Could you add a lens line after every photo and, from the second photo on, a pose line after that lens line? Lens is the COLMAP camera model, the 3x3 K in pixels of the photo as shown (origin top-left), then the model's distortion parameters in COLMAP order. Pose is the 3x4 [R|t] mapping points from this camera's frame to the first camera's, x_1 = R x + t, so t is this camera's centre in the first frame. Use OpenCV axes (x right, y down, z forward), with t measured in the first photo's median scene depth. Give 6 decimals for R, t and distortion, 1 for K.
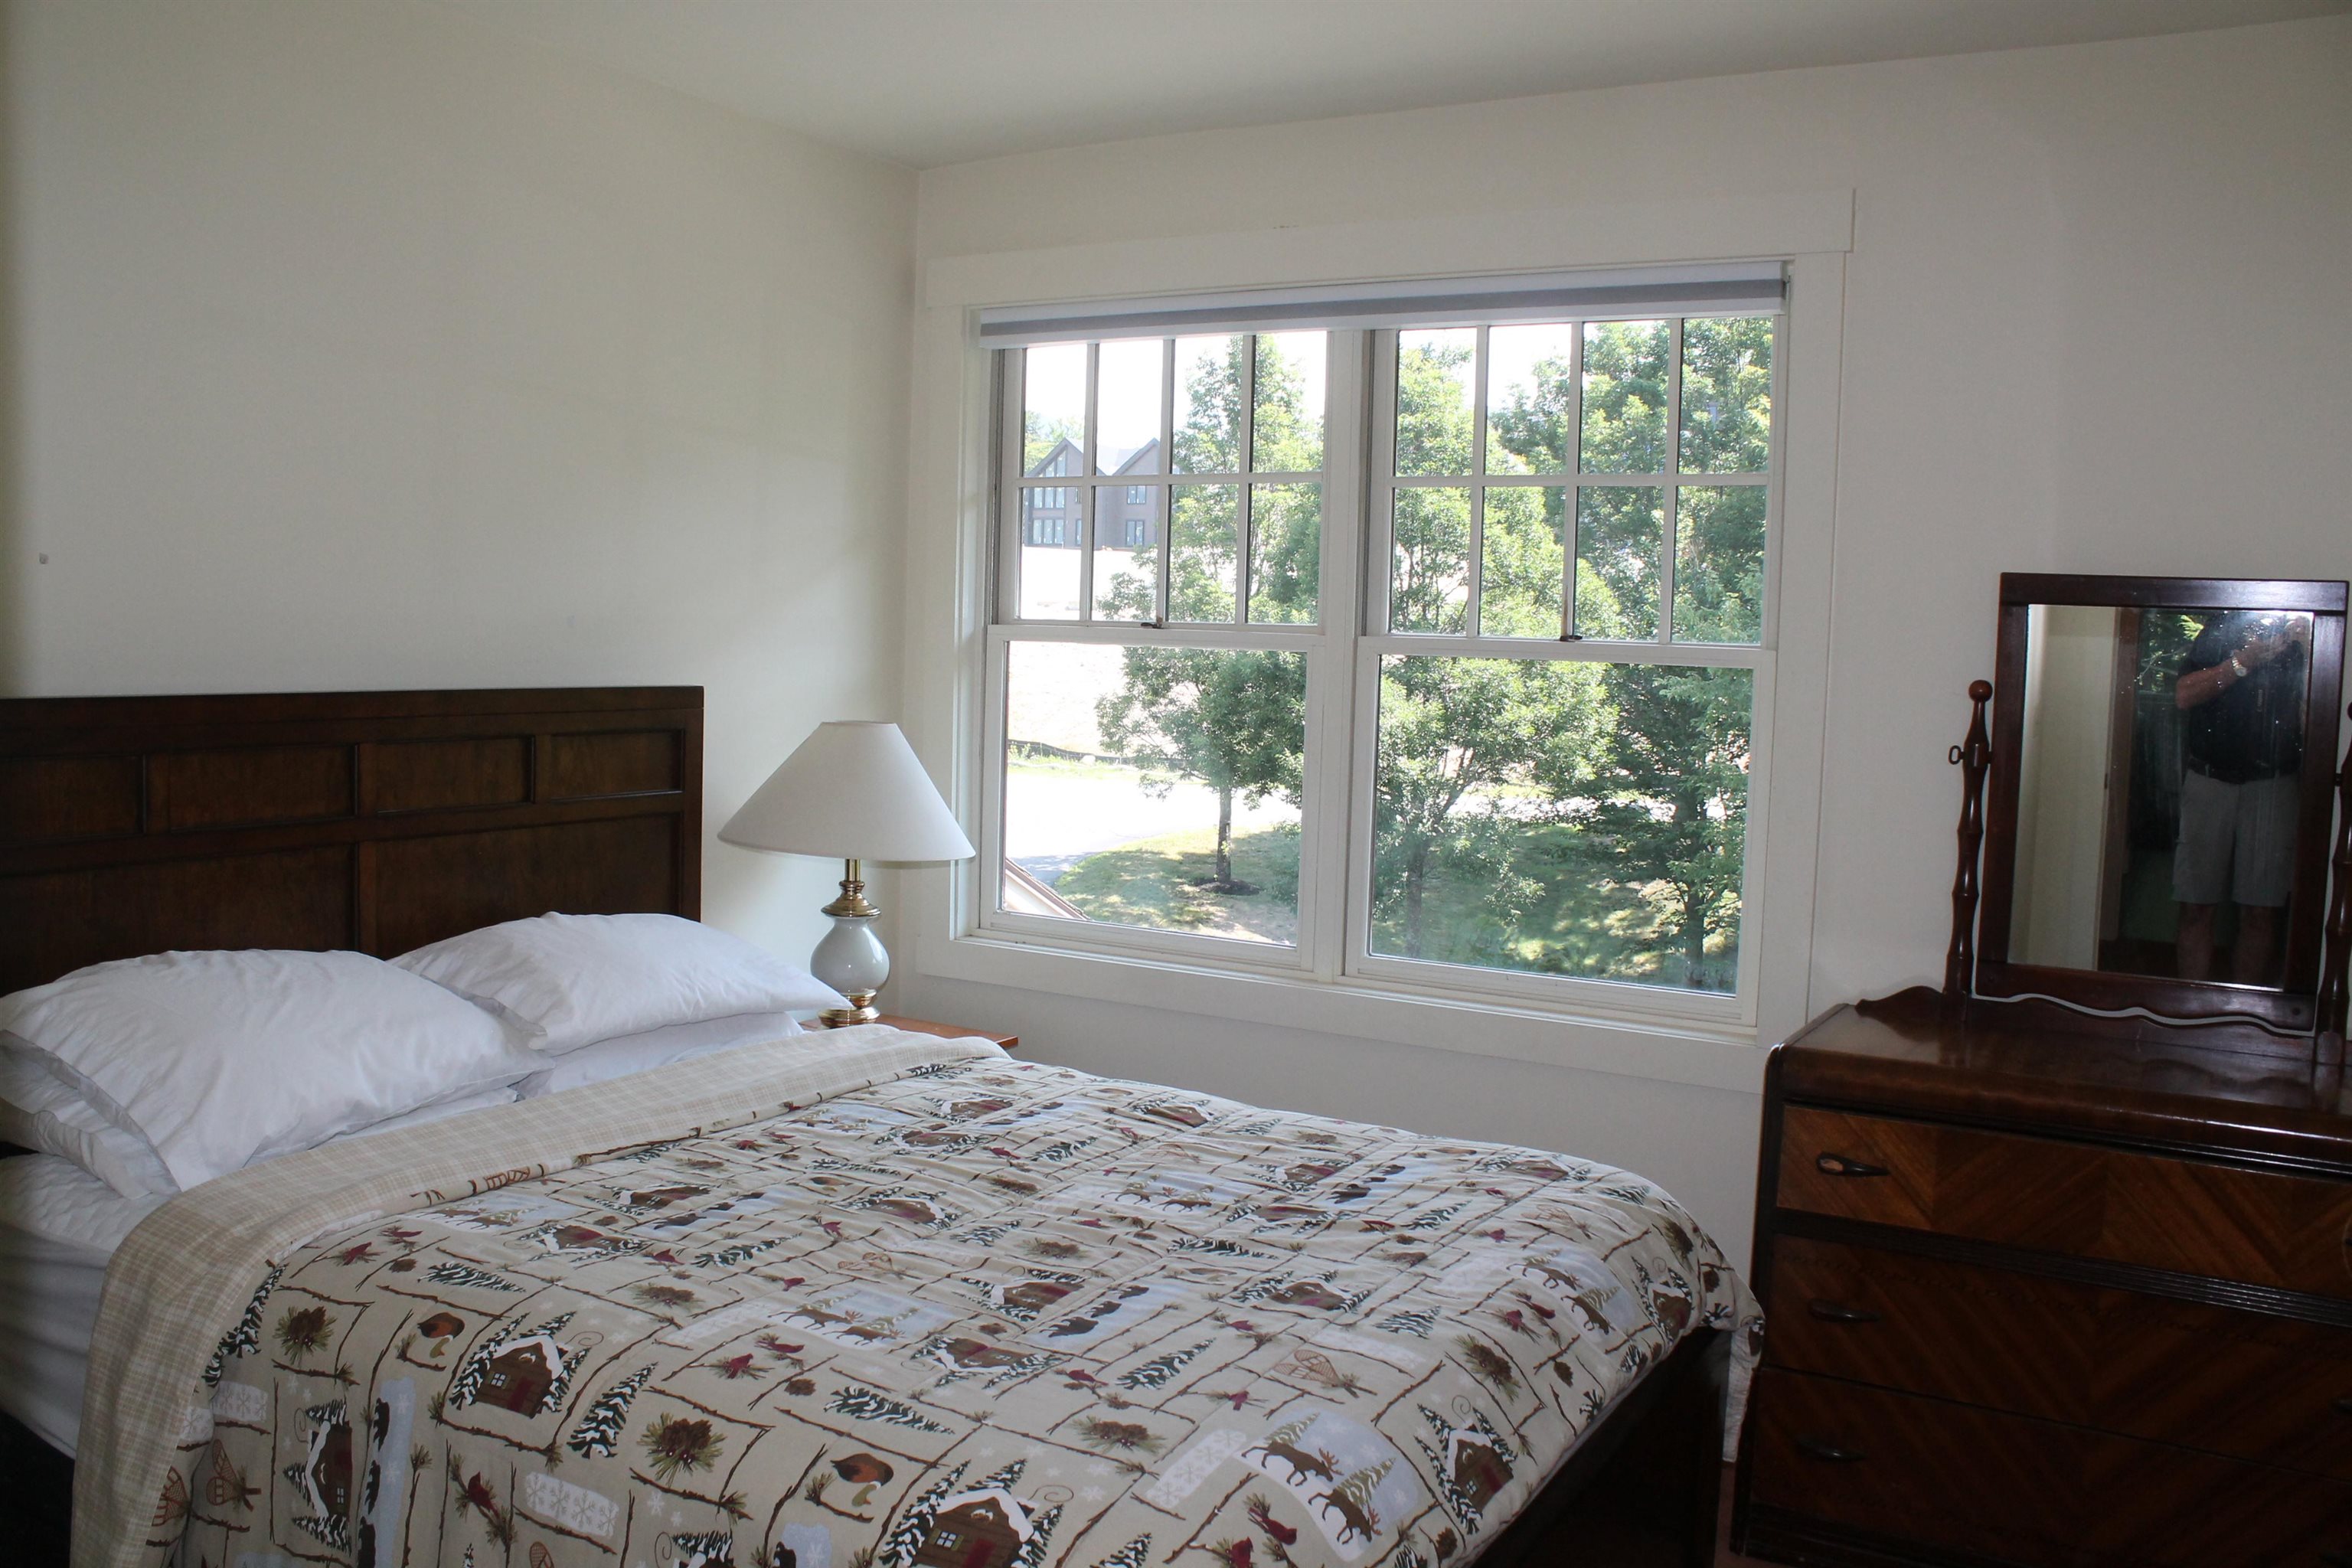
lens RADIAL K [[1980.2, 0, 1175.5], [0, 1980.2, 778.6], [0, 0, 1]] dist [-0.149131, 0.128163]
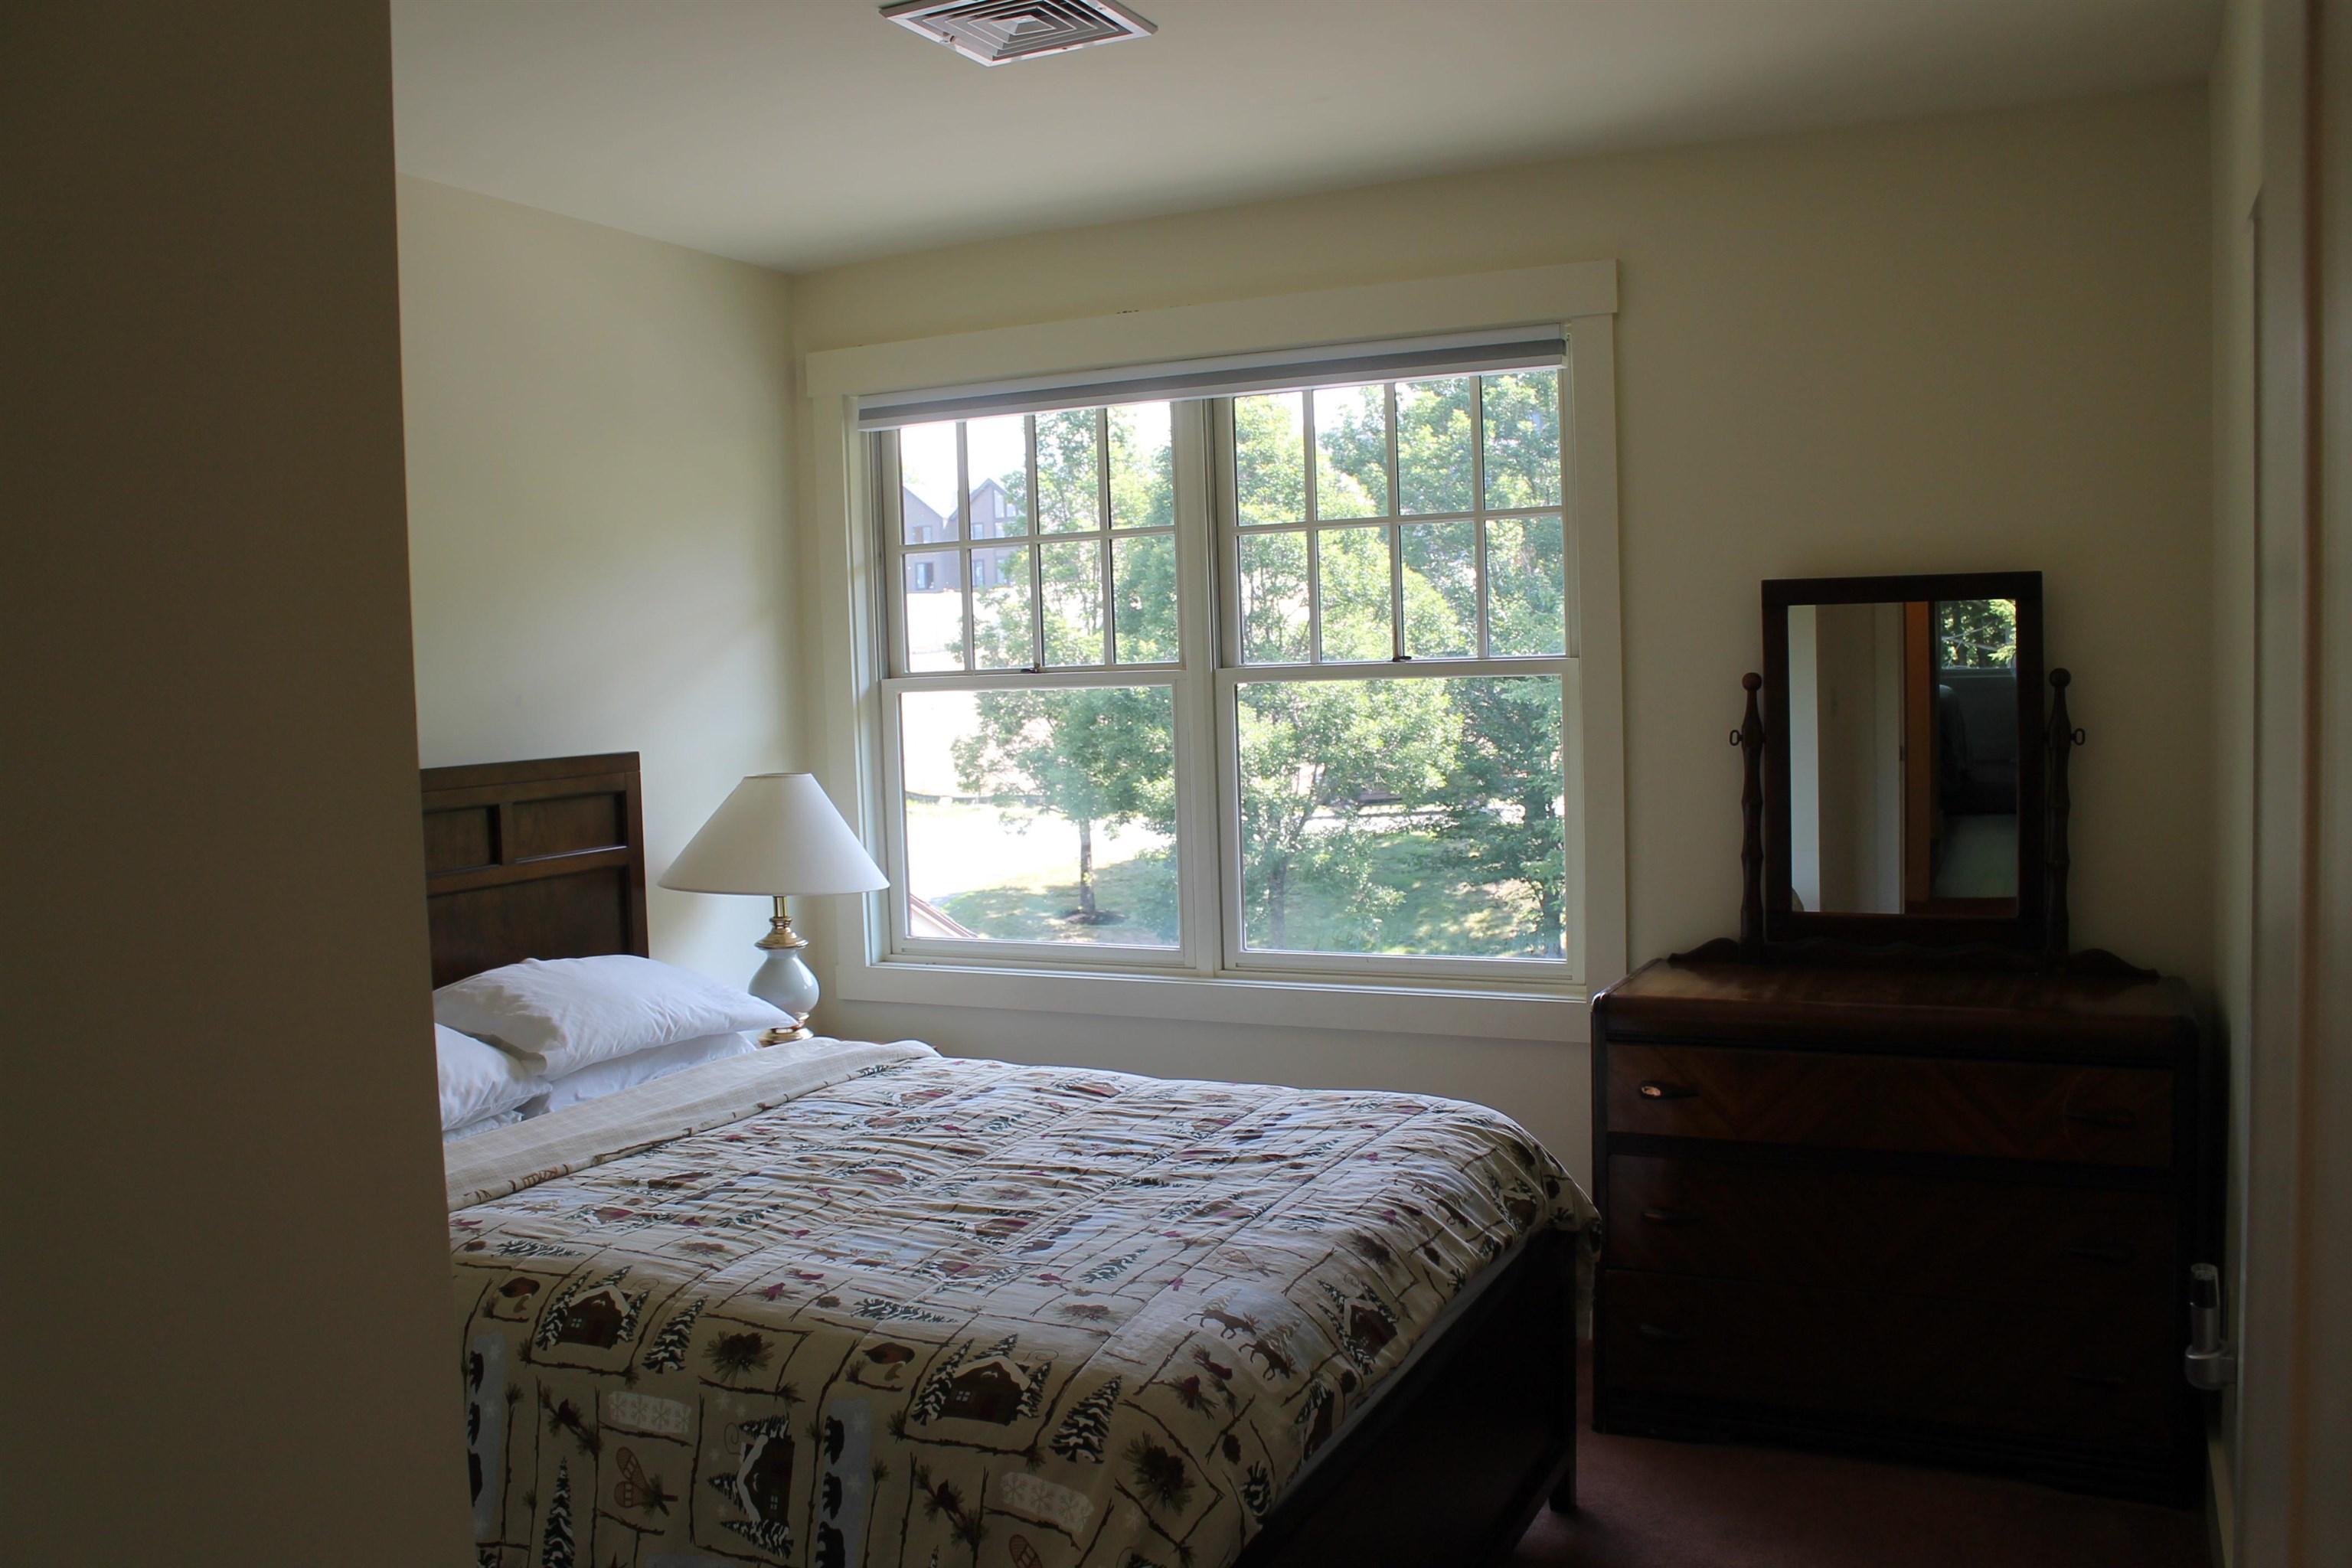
lens RADIAL K [[1980.2, 0, 1188.7], [0, 1980.2, 788.3], [0, 0, 1]] dist [-0.149131, 0.128163]
pose [[0.994446, -0.067993, 0.080332, -0.022556], [0.068867, 0.997592, -0.008167, 0.005210], [-0.079583, 0.013653, 0.996735, -0.152779]]
